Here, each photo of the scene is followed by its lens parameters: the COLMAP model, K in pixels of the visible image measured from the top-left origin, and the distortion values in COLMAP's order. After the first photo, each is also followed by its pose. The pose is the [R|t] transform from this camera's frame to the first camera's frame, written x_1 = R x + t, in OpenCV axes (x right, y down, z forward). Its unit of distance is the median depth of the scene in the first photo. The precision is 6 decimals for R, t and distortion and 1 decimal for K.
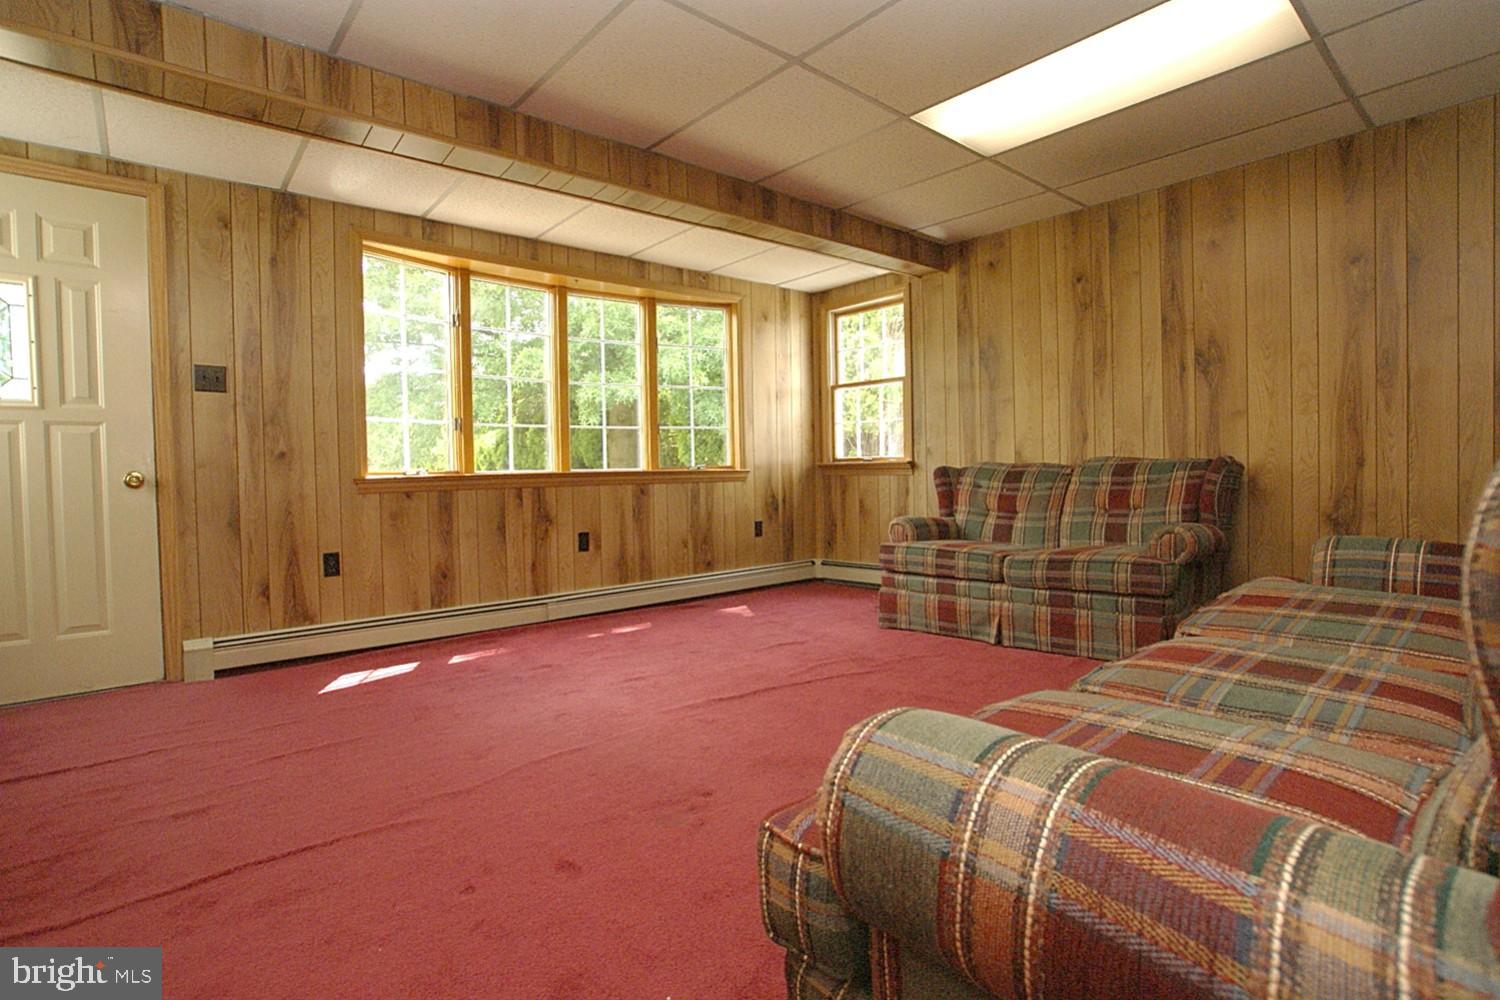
lens RADIAL K [[726.4, 0, 758.6], [0, 726.4, 488.8], [0, 0, 1]] dist [-0.082500, 0.042844]
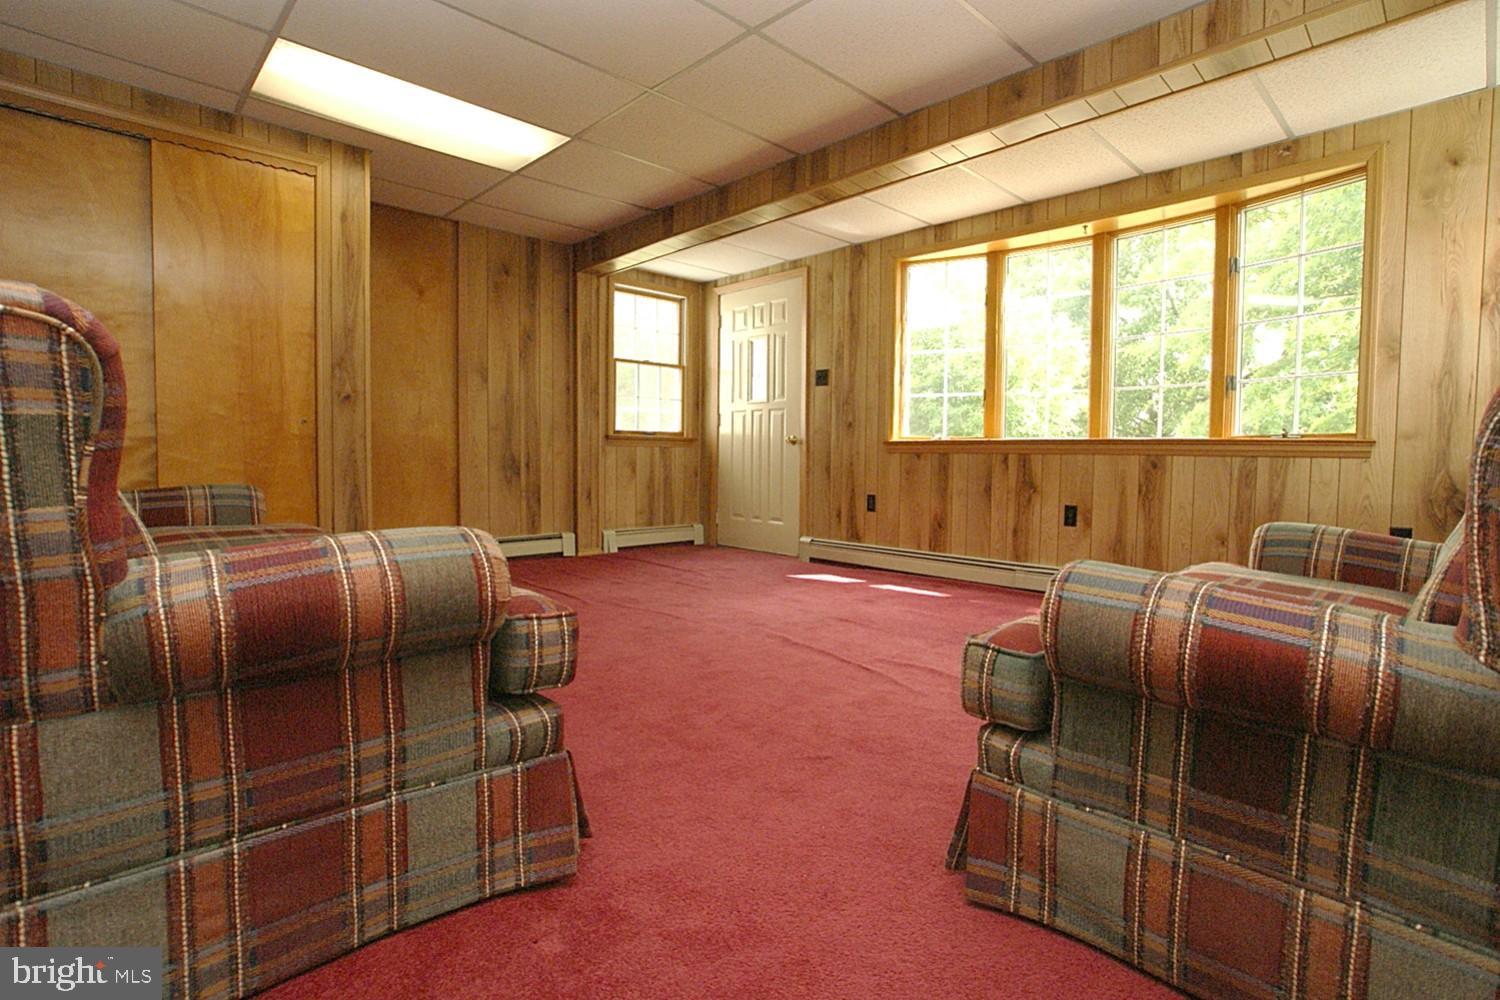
lens RADIAL K [[726.4, 0, 758.6], [0, 726.4, 488.8], [0, 0, 1]] dist [-0.082500, 0.042844]
pose [[0.054138, 0.067388, -0.996257, 0.740356], [-0.039317, 0.997090, 0.065308, -0.004641], [0.997759, 0.035634, 0.056630, 0.644577]]
